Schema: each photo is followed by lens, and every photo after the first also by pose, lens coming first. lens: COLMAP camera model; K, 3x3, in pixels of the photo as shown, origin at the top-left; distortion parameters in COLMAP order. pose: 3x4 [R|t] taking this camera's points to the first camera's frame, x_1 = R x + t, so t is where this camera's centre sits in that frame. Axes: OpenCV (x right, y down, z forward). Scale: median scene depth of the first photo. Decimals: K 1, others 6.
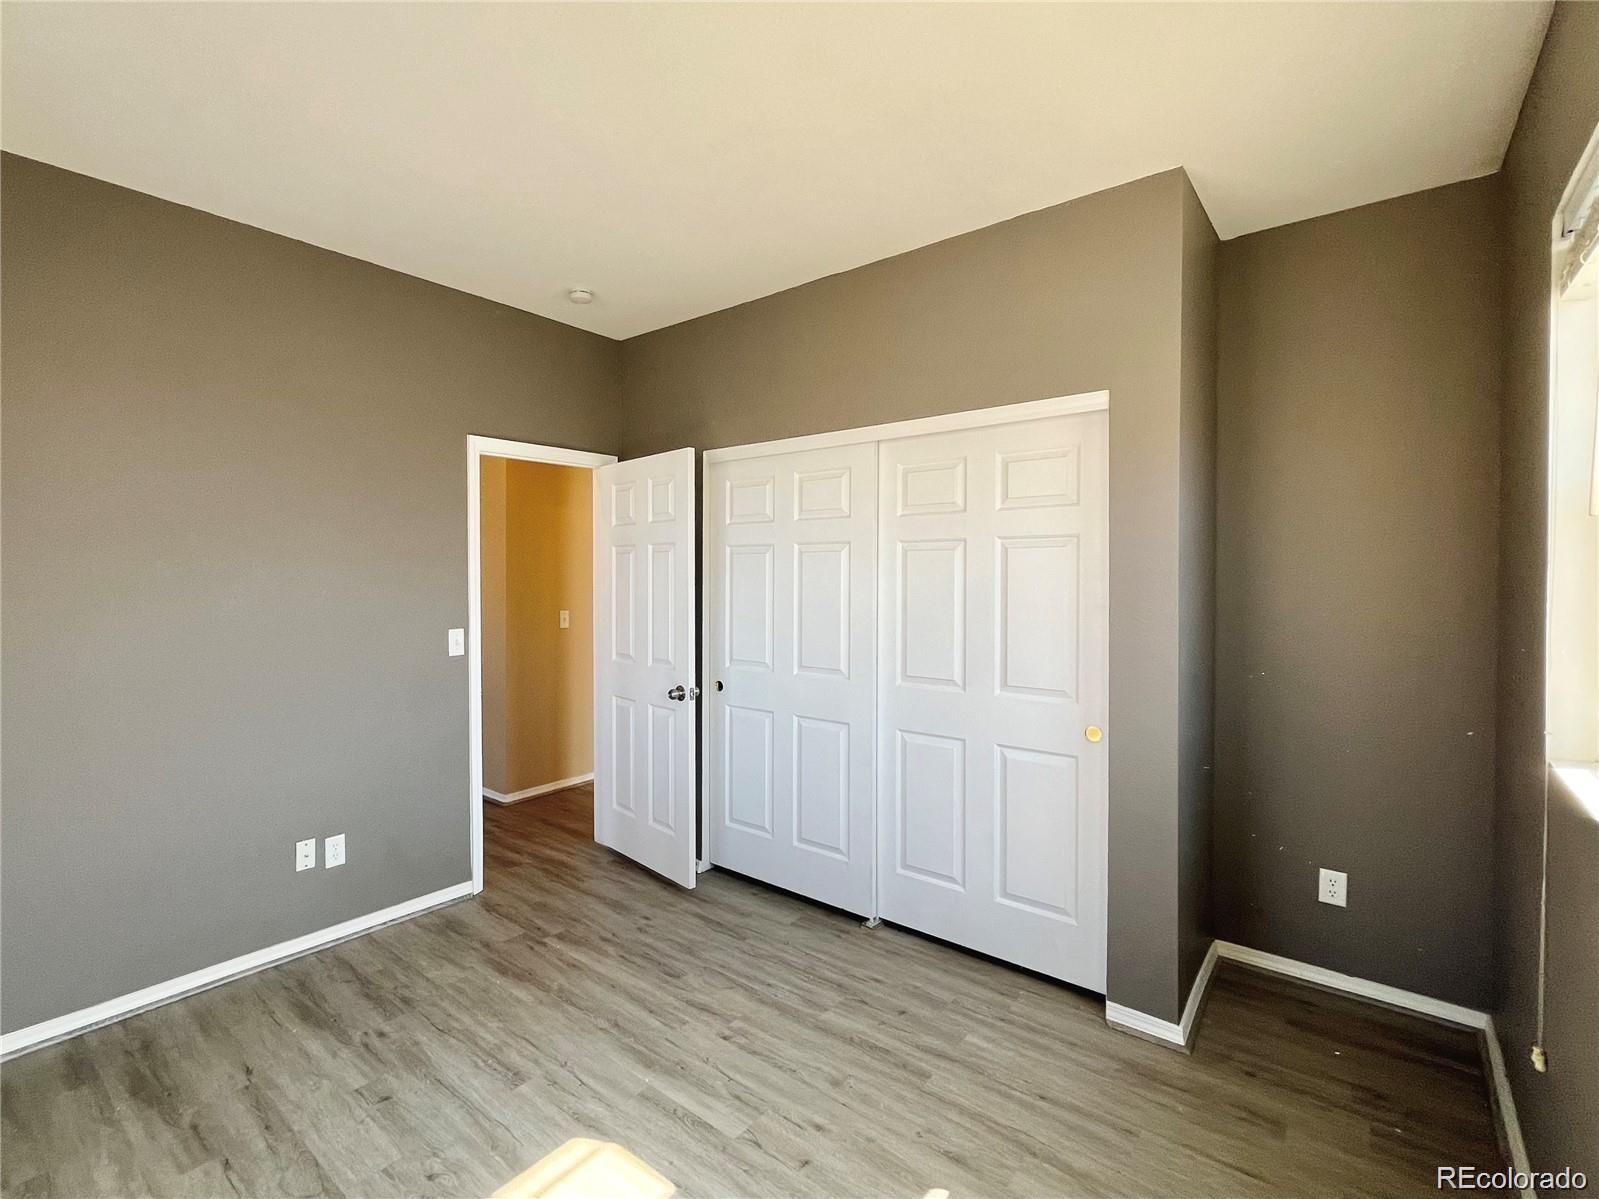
lens RADIAL K [[651.0, 0, 799.5], [0, 651.0, 599.5], [0, 0, 1]] dist [-0.001182, -0.000139]
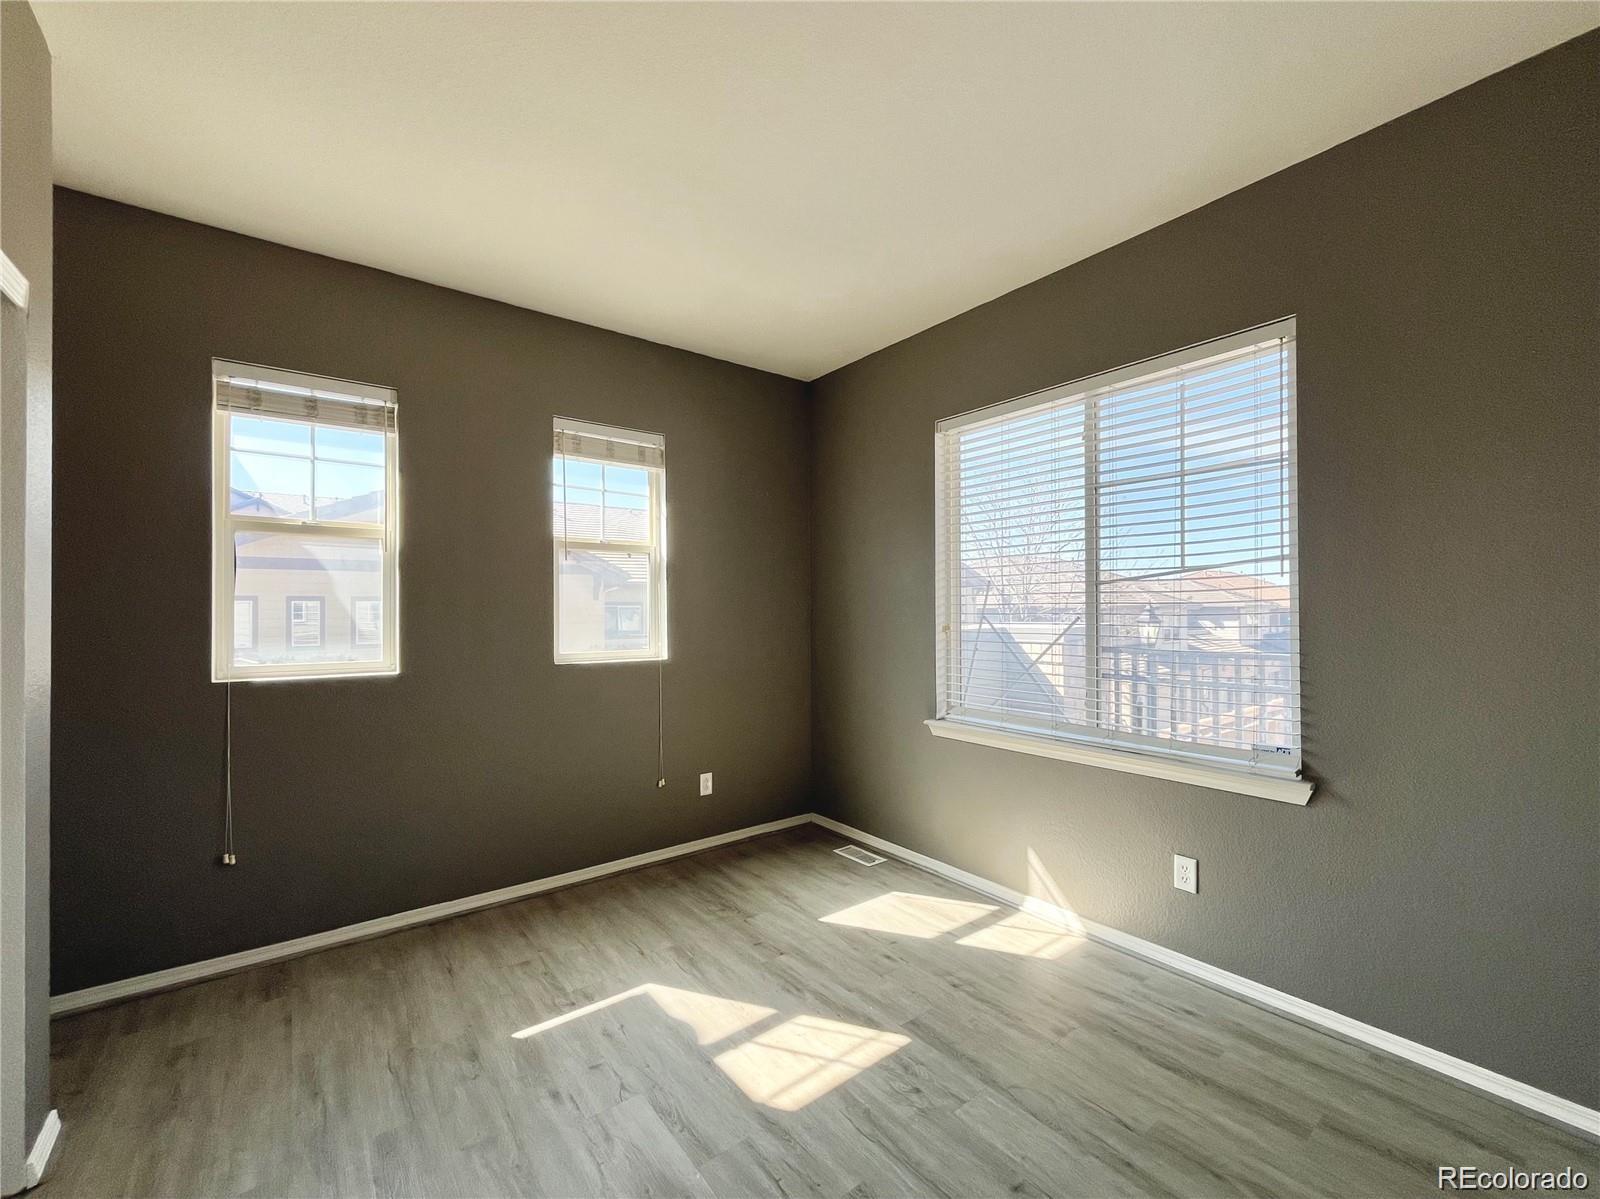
lens RADIAL K [[651.4, 0, 800.0], [0, 651.4, 599.5], [0, 0, 1]] dist [-0.001182, -0.000139]
pose [[-0.942106, 0.002959, 0.335303, -0.674238], [0.005698, 0.999958, 0.007184, 0.063607], [-0.335268, 0.008679, -0.942083, 1.865309]]
